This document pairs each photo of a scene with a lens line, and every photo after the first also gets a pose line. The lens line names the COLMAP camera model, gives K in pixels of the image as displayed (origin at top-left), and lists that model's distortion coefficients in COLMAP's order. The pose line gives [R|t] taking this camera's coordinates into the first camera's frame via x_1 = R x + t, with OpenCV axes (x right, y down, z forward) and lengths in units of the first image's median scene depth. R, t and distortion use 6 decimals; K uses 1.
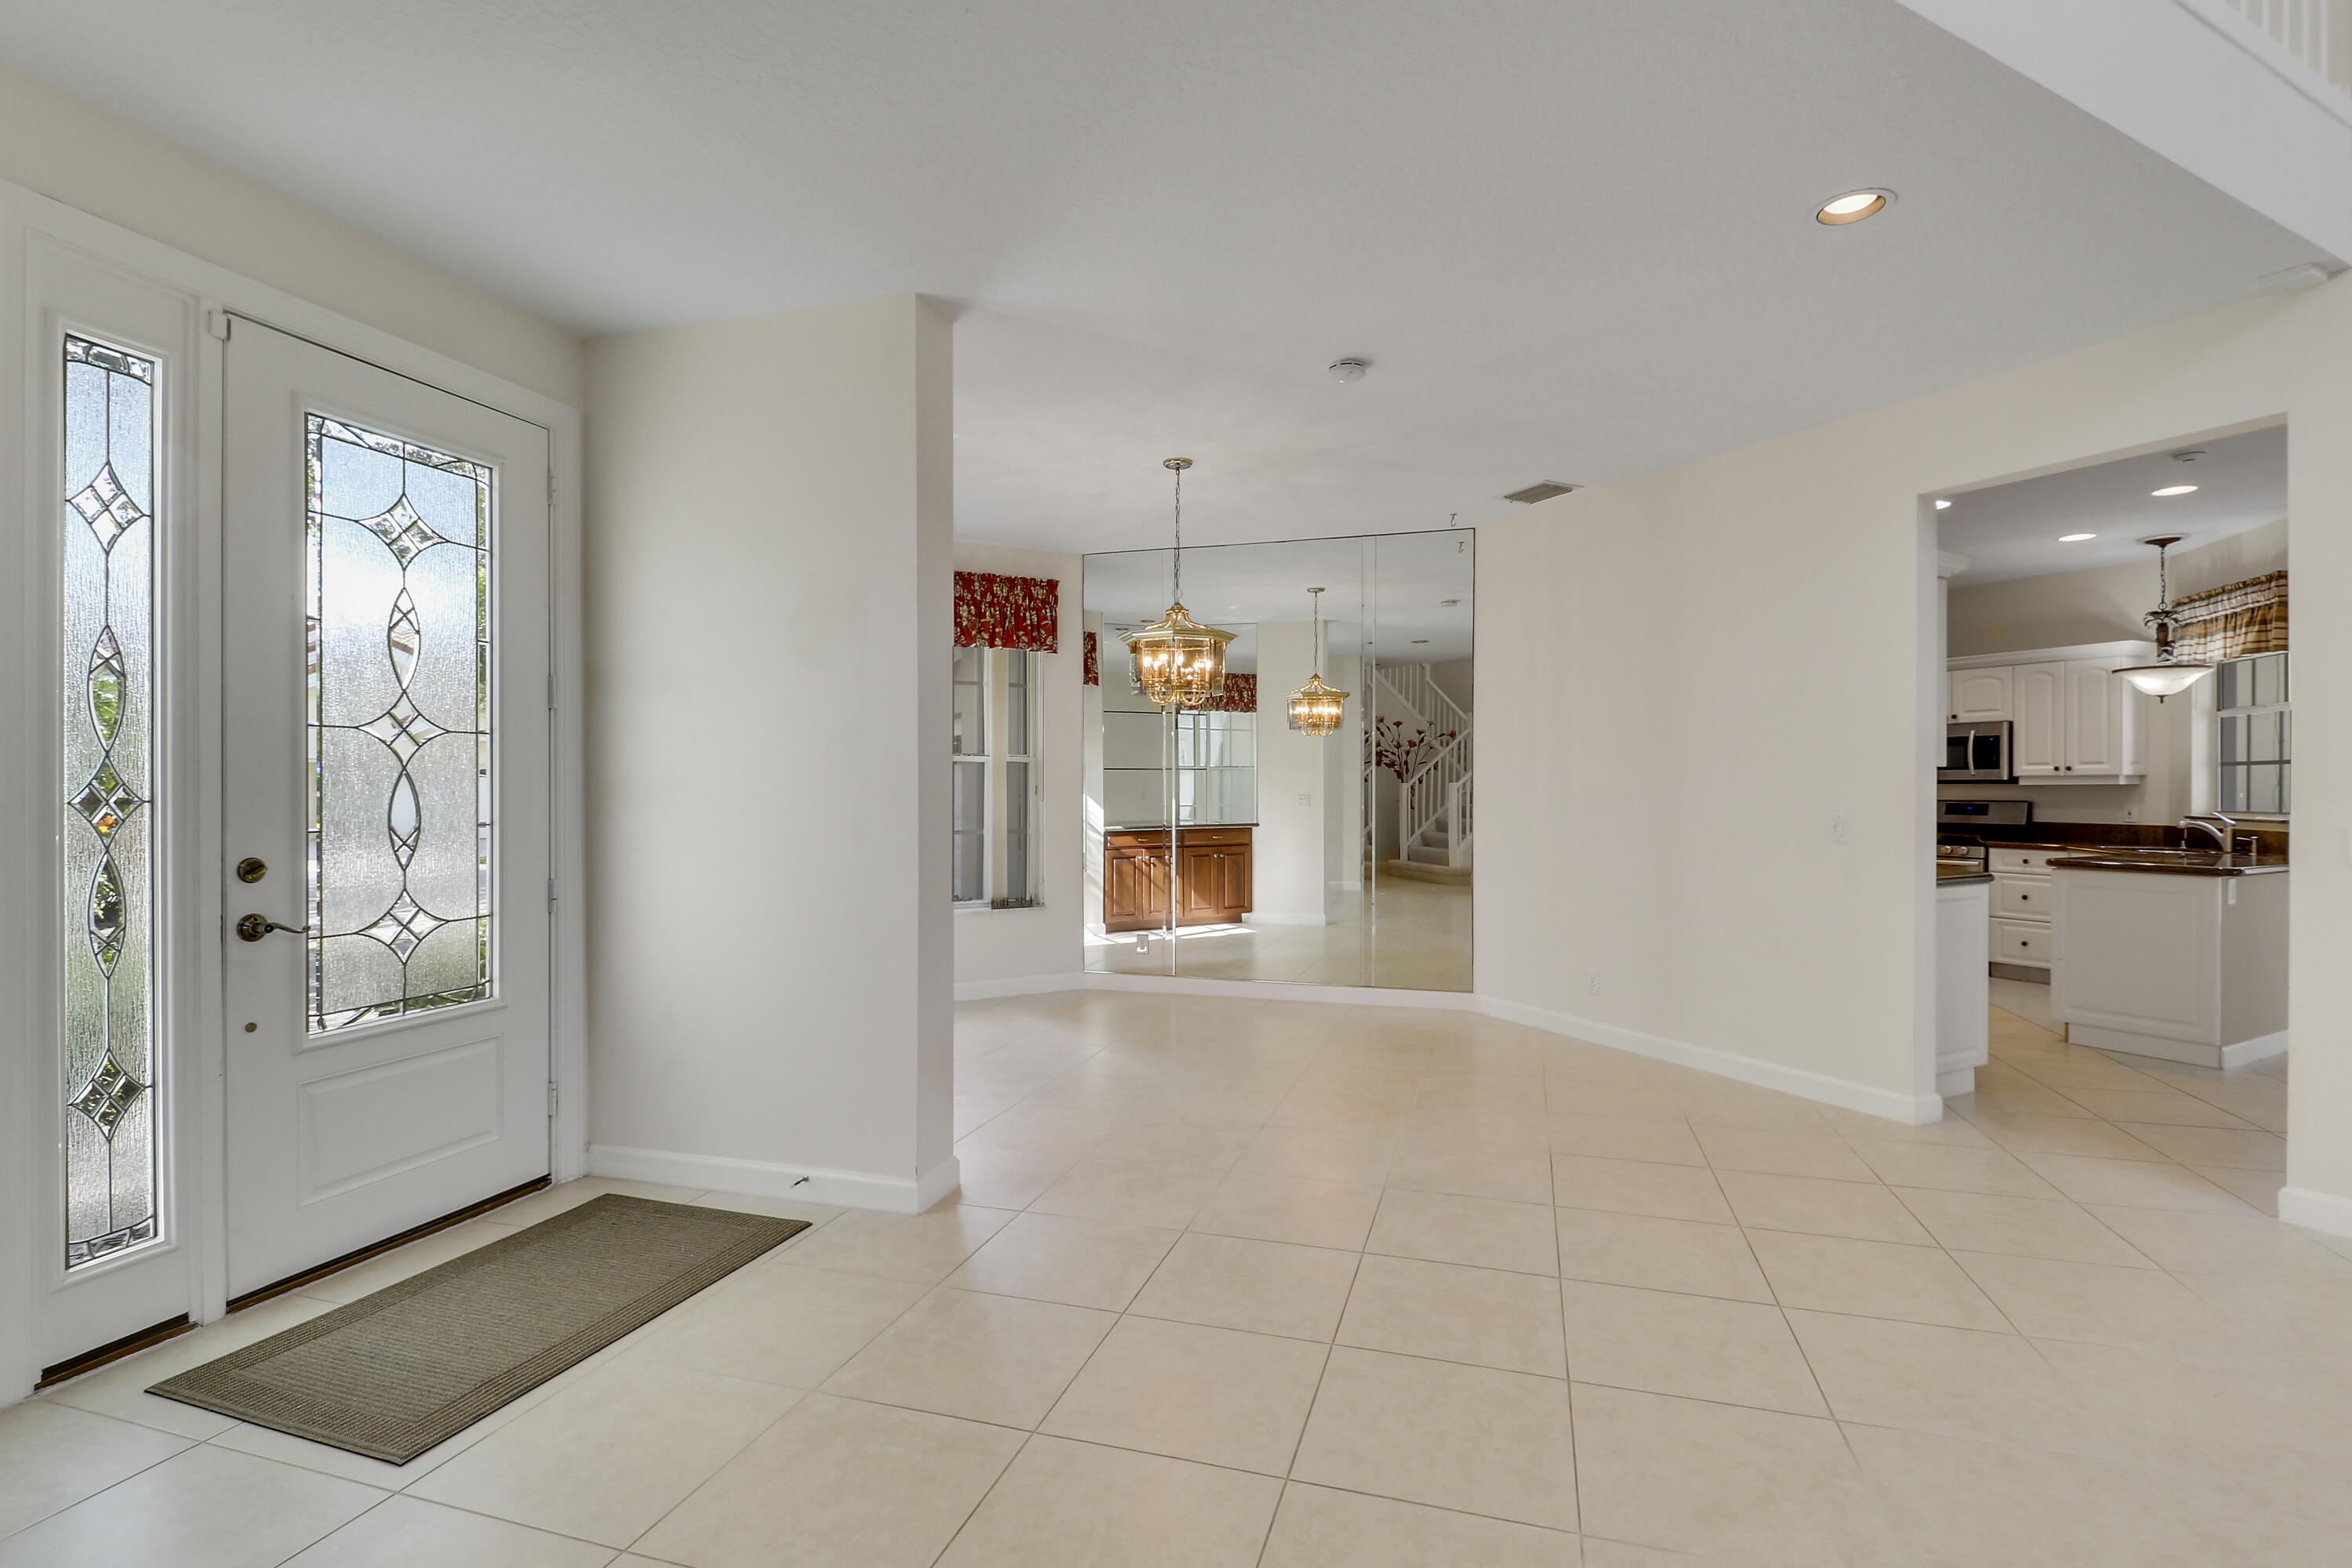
lens RADIAL K [[1115.2, 0, 1177.0], [0, 1115.2, 798.6], [0, 0, 1]] dist [0.000726, -0.000655]
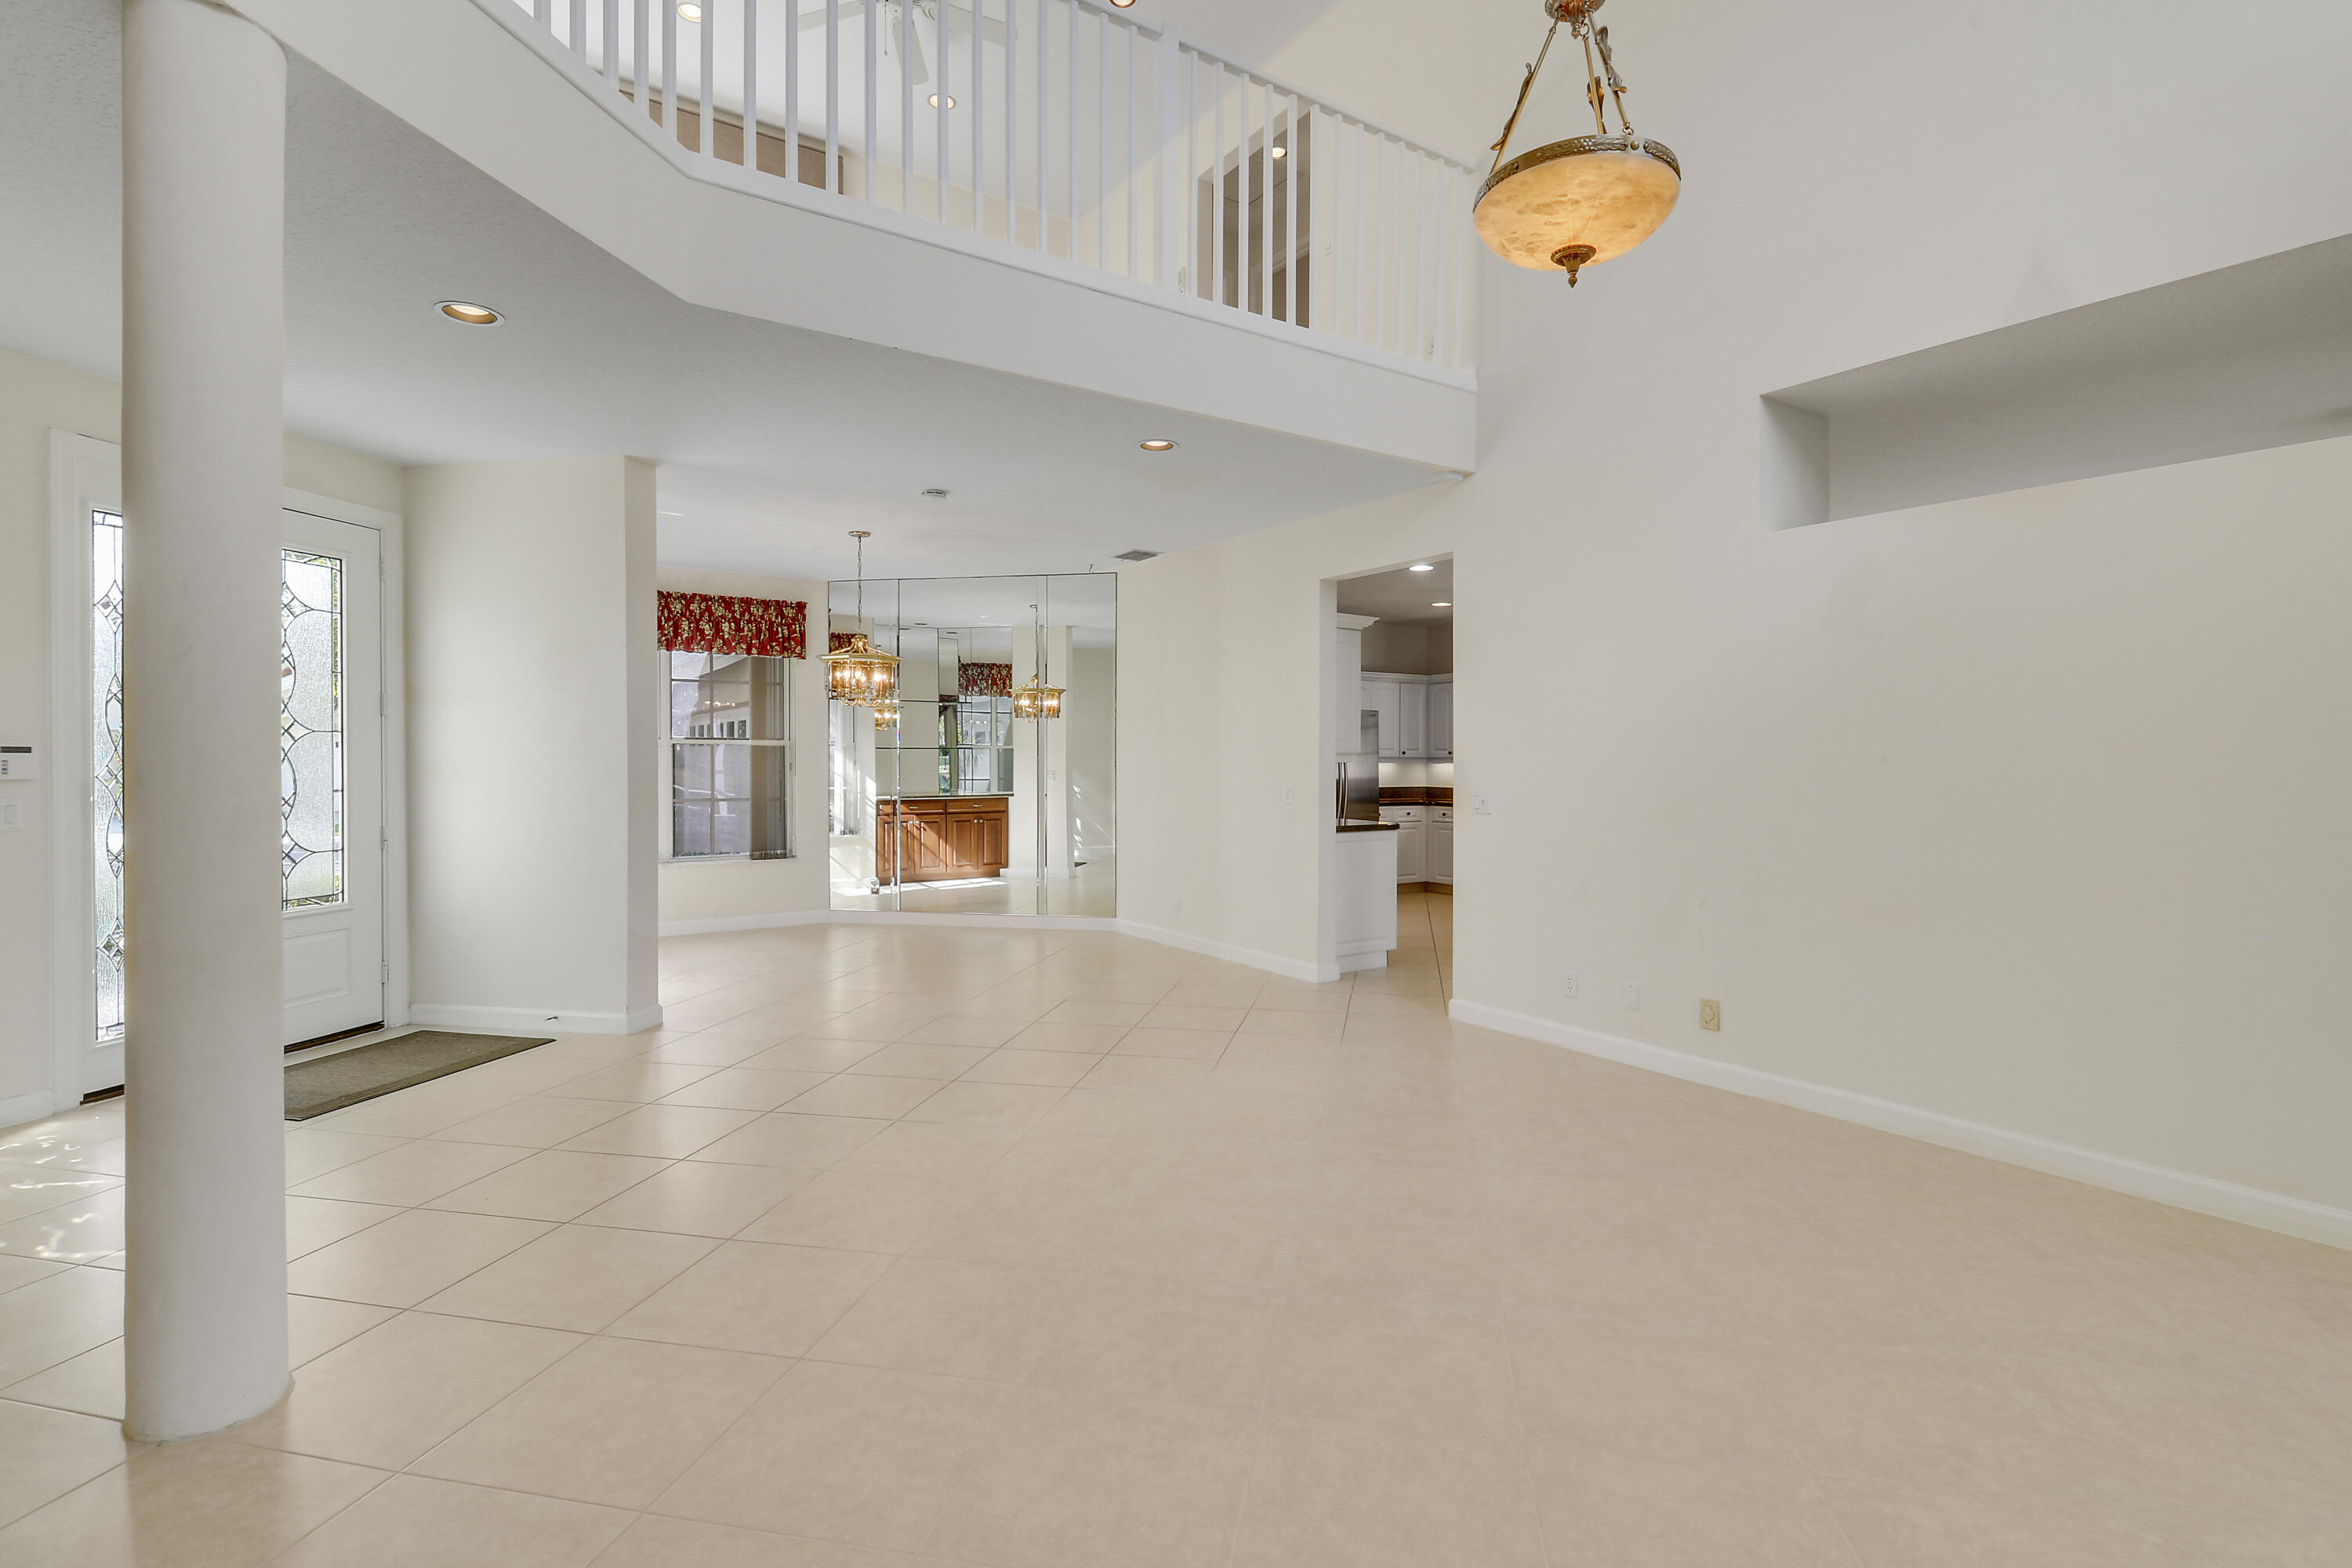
lens RADIAL K [[1087.9, 0, 1176.0], [0, 1087.9, 784.0], [0, 0, 1]] dist [-0.021751, 0.000037]
pose [[0.992675, -0.000369, 0.120816, 0.175955], [-0.000910, 0.999944, 0.010535, -0.001485], [-0.120813, -0.010568, 0.992619, -0.305562]]
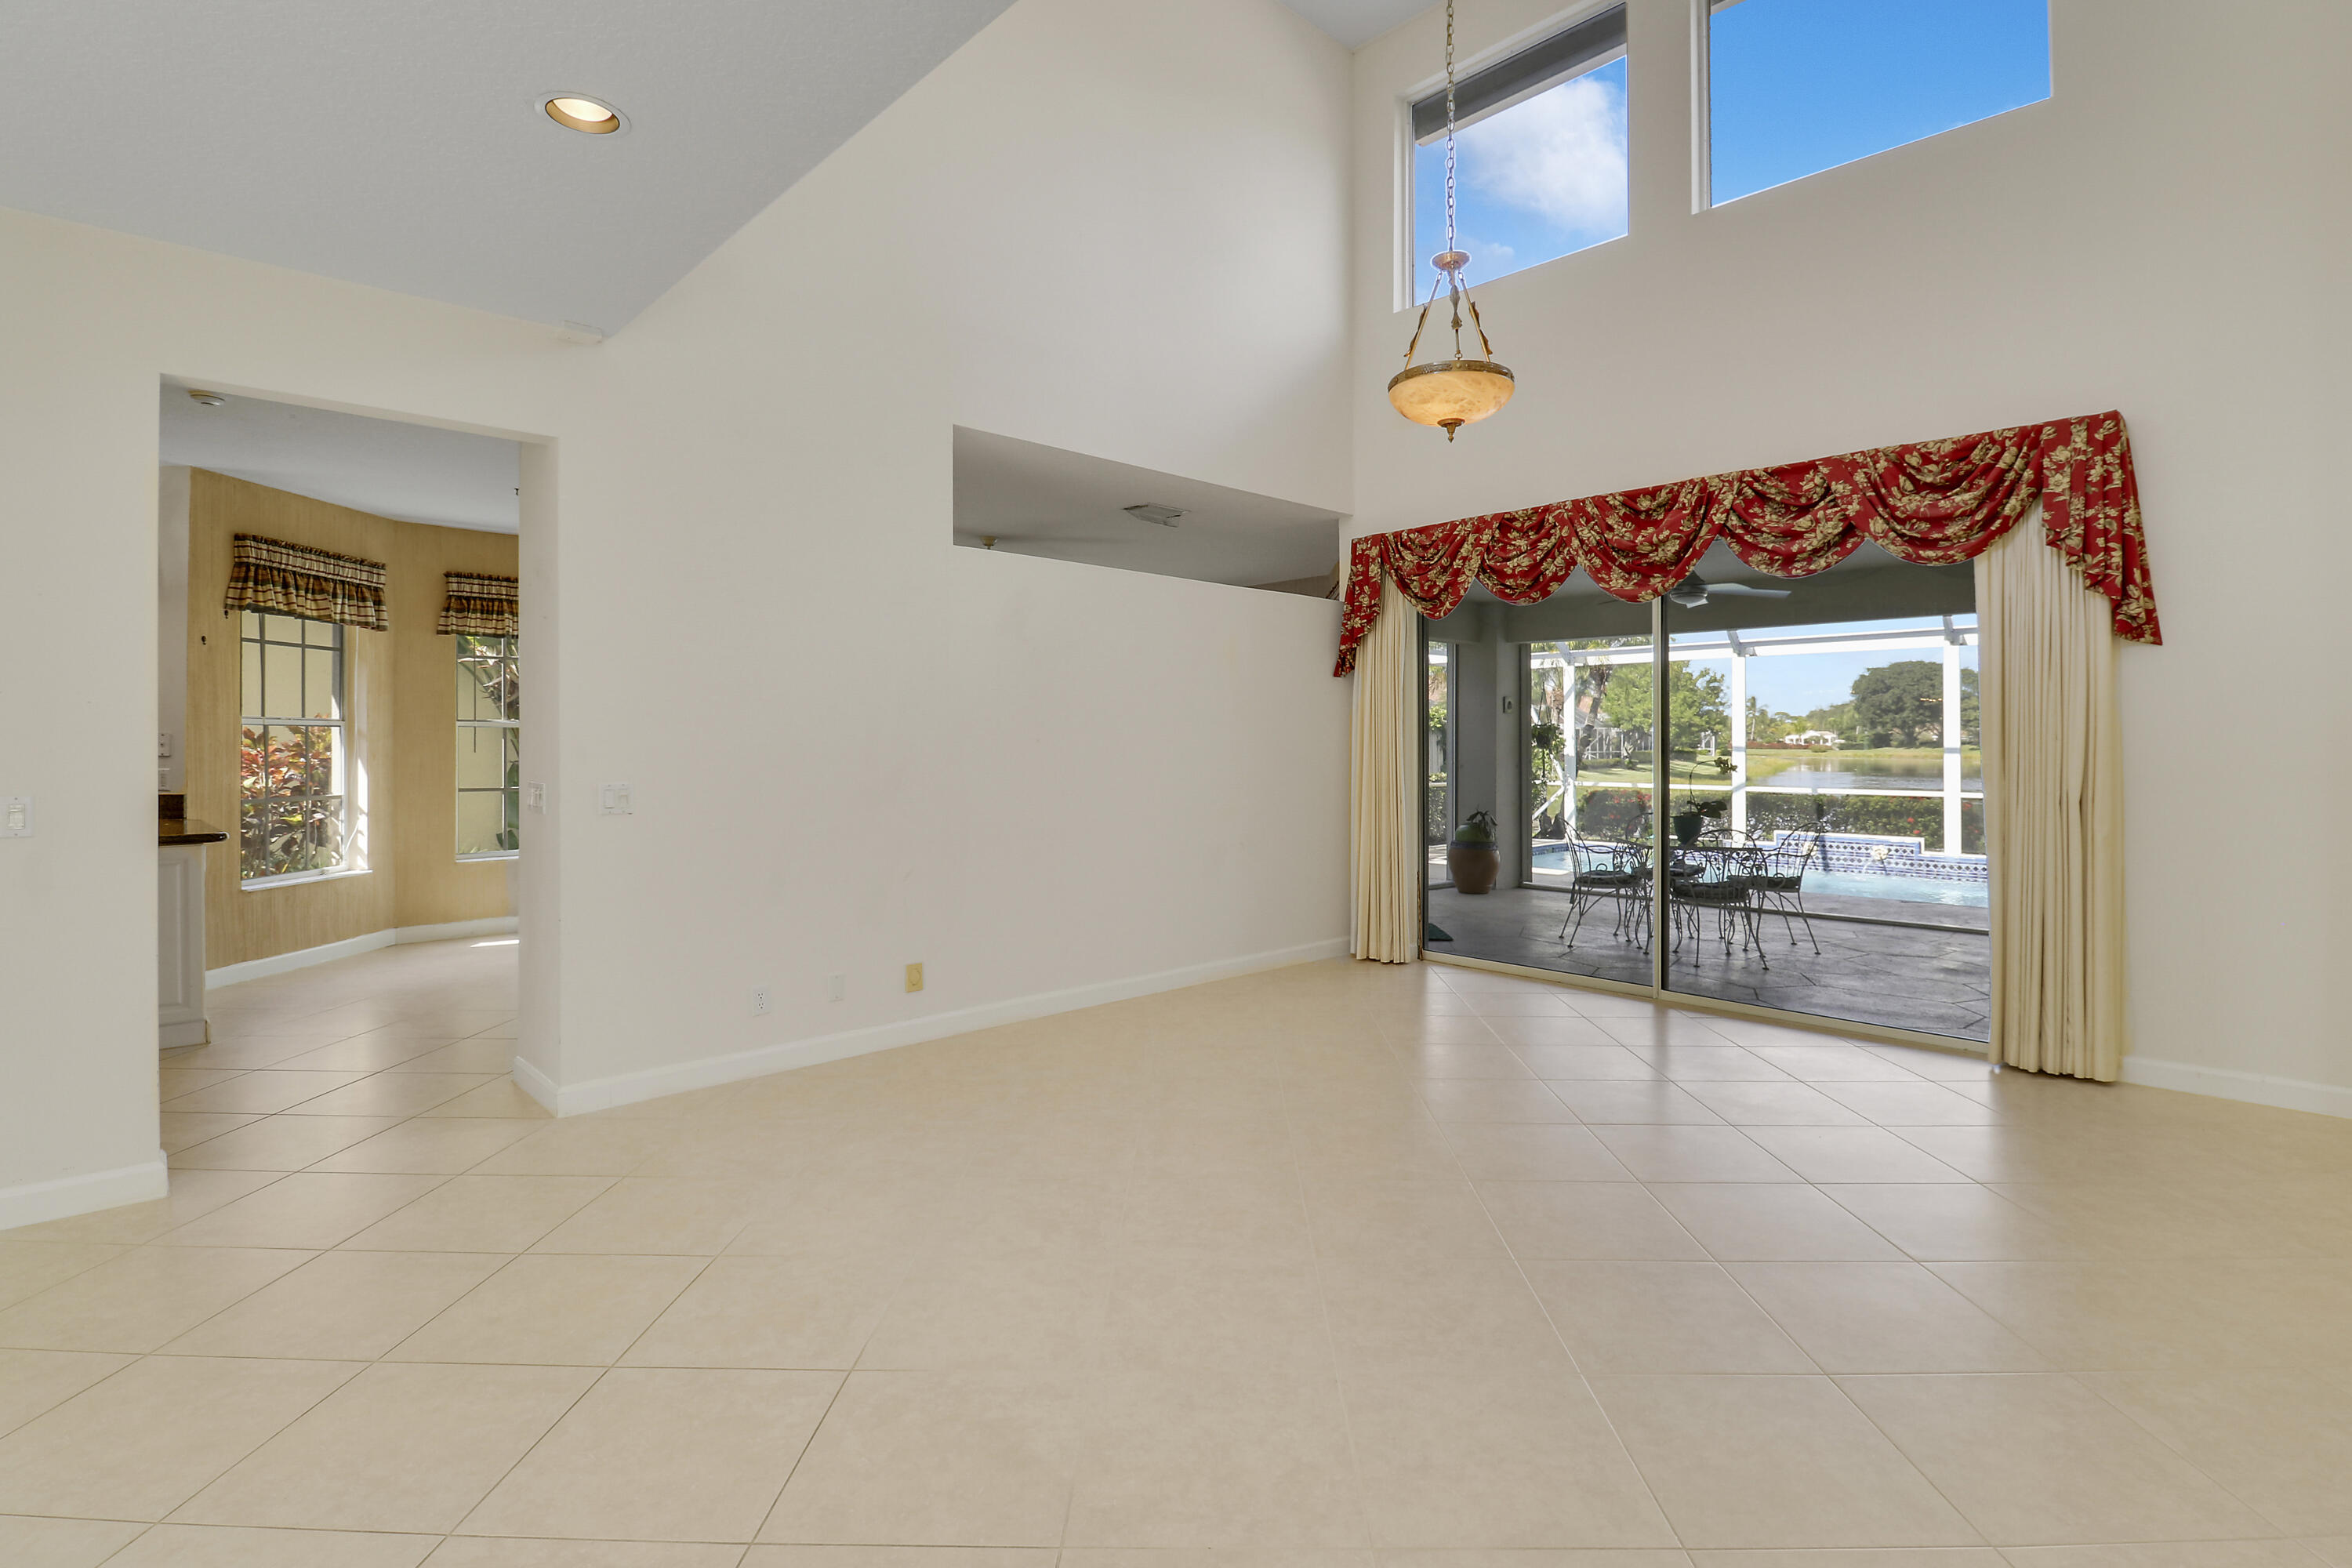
lens RADIAL K [[1121.5, 0, 1175.5], [0, 1121.5, 745.3], [0, 0, 1]] dist [-0.000233, -0.000239]
pose [[-0.266387, 0.002326, 0.963863, -0.148403], [0.007520, 0.999972, -0.000335, -0.005668], [-0.963837, 0.007159, -0.266397, 0.303024]]
